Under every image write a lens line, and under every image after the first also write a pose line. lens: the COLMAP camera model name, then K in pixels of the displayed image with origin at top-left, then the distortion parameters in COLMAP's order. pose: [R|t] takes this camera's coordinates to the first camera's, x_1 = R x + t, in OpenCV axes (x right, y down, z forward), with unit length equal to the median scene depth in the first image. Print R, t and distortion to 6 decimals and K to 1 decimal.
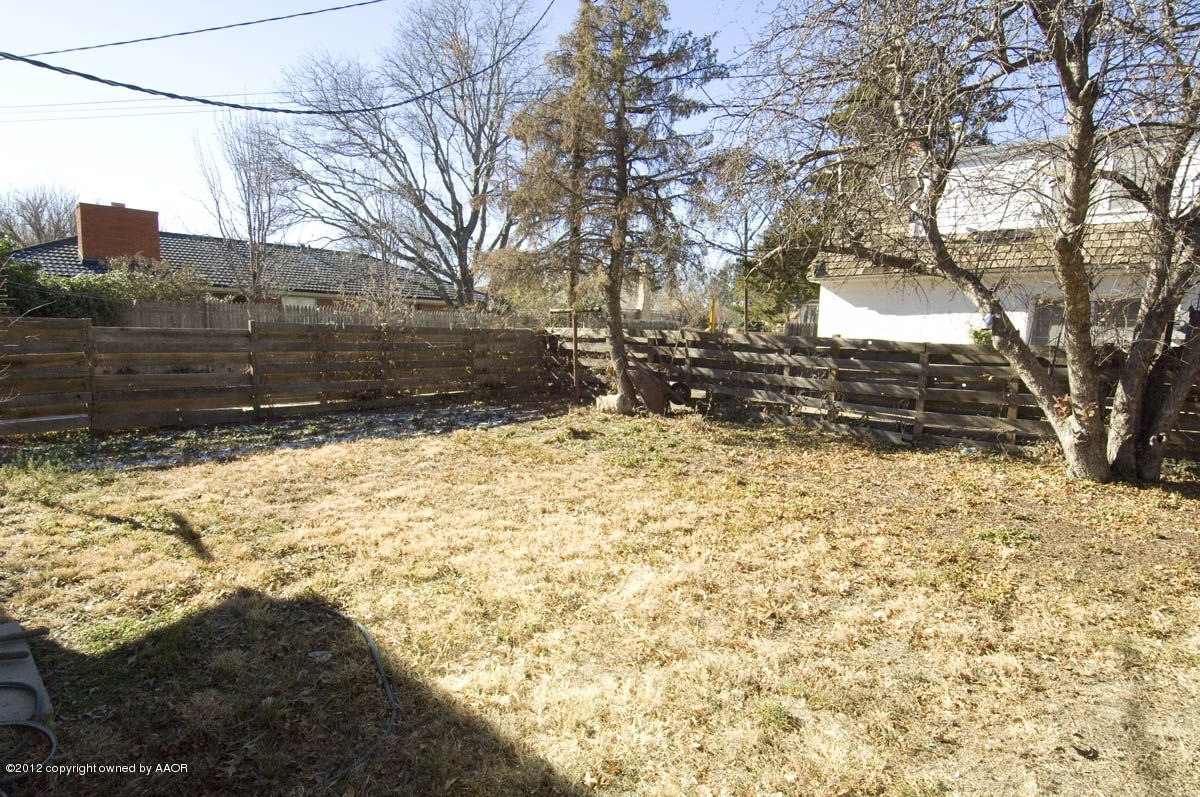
lens RADIAL K [[621.9, 0, 604.0], [0, 621.9, 402.7], [0, 0, 1]] dist [0.056862, -0.060586]
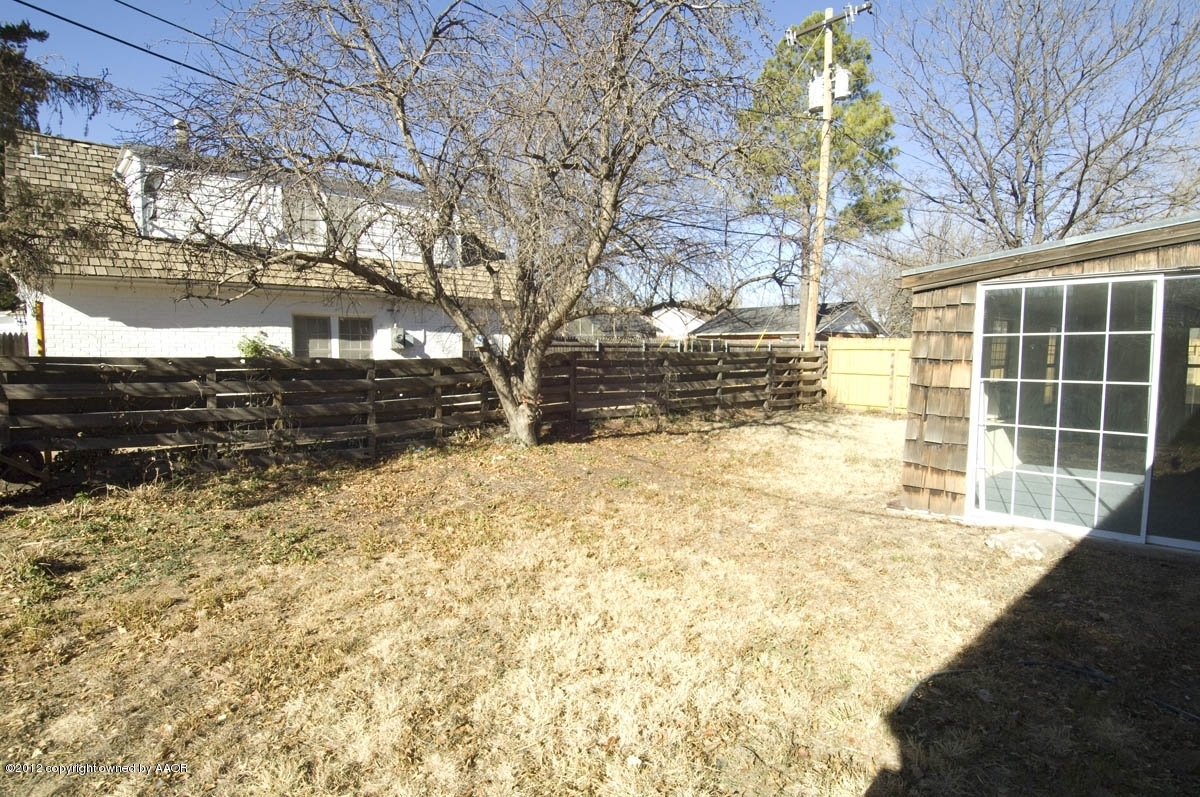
lens RADIAL K [[621.9, 0, 604.0], [0, 621.9, 402.7], [0, 0, 1]] dist [0.056862, -0.060586]
pose [[0.091649, -0.113365, 0.989317, -0.466028], [0.118240, 0.987709, 0.102228, -0.076680], [-0.988747, 0.107607, 0.103927, 0.458685]]
